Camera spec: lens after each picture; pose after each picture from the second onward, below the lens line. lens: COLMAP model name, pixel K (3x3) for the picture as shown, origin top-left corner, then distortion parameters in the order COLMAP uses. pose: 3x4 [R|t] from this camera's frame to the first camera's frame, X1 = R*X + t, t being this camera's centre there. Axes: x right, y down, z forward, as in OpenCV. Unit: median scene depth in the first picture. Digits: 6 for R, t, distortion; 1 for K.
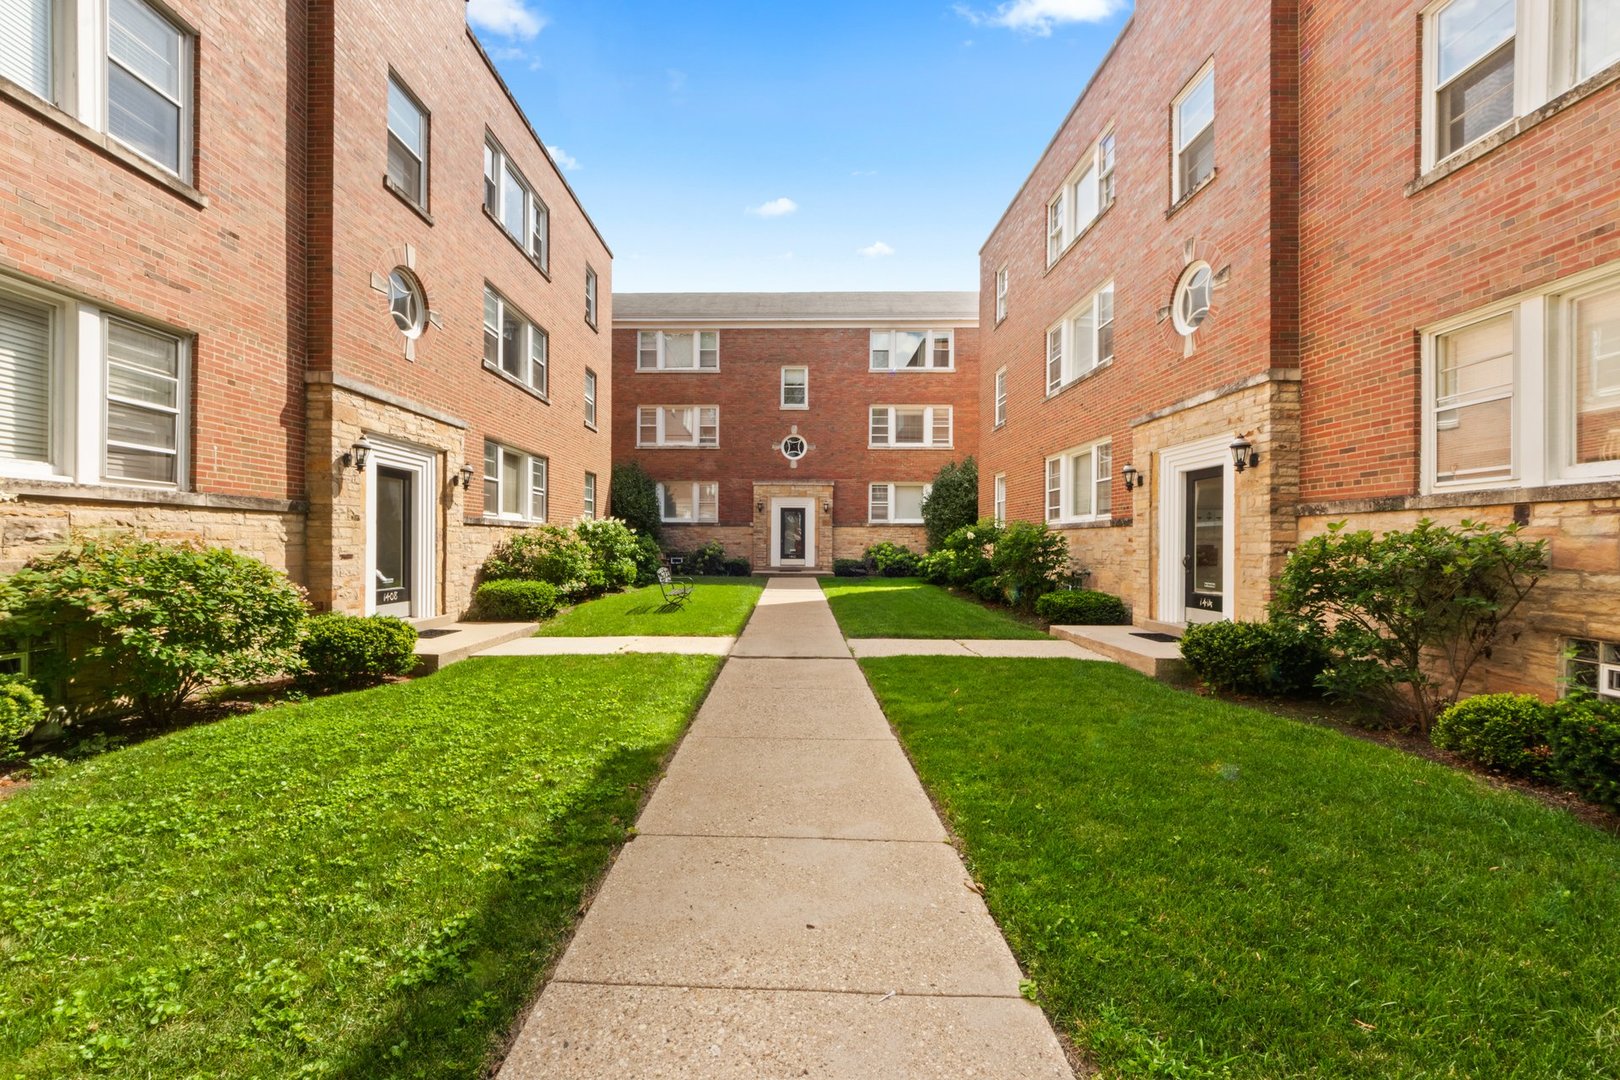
lens RADIAL K [[836.6, 0, 807.0], [0, 836.6, 544.3], [0, 0, 1]] dist [0.003750, -0.000657]
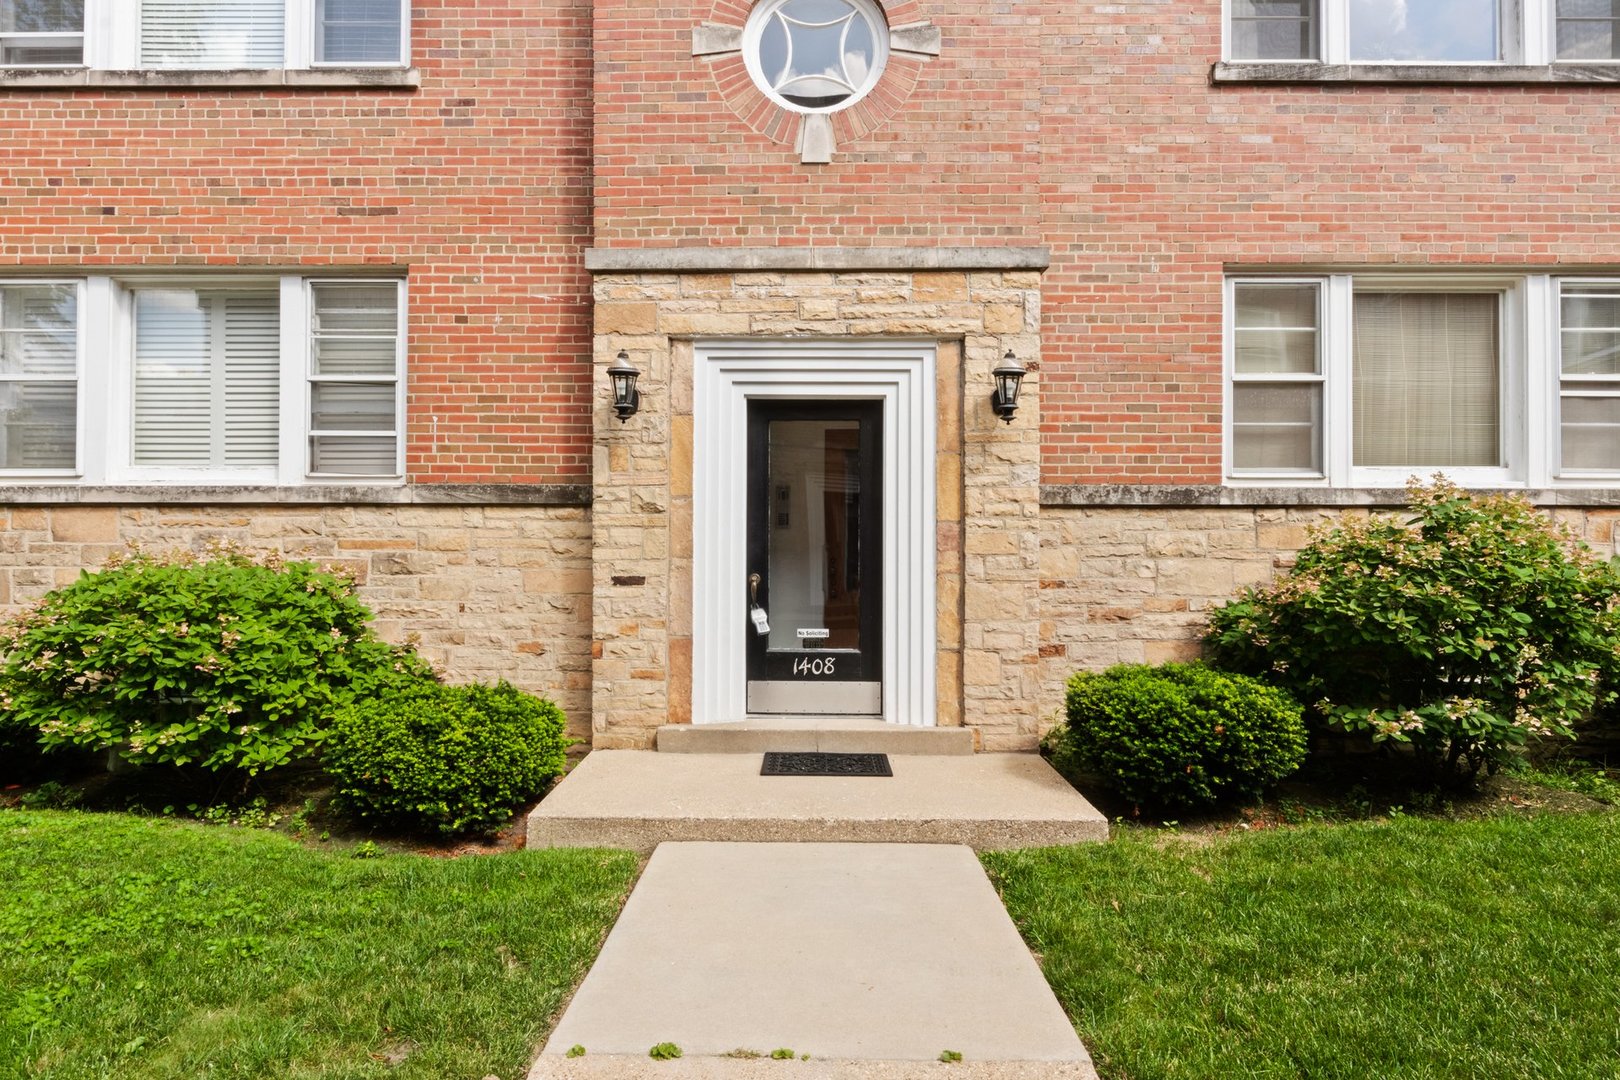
lens RADIAL K [[836.6, 0, 810.0], [0, 836.6, 541.0], [0, 0, 1]] dist [0.003750, -0.000657]
pose [[-0.024532, -0.018973, -0.999519, -0.017150], [-0.002832, 0.999817, -0.018909, -0.000921], [0.999695, 0.002367, -0.024581, 1.267300]]
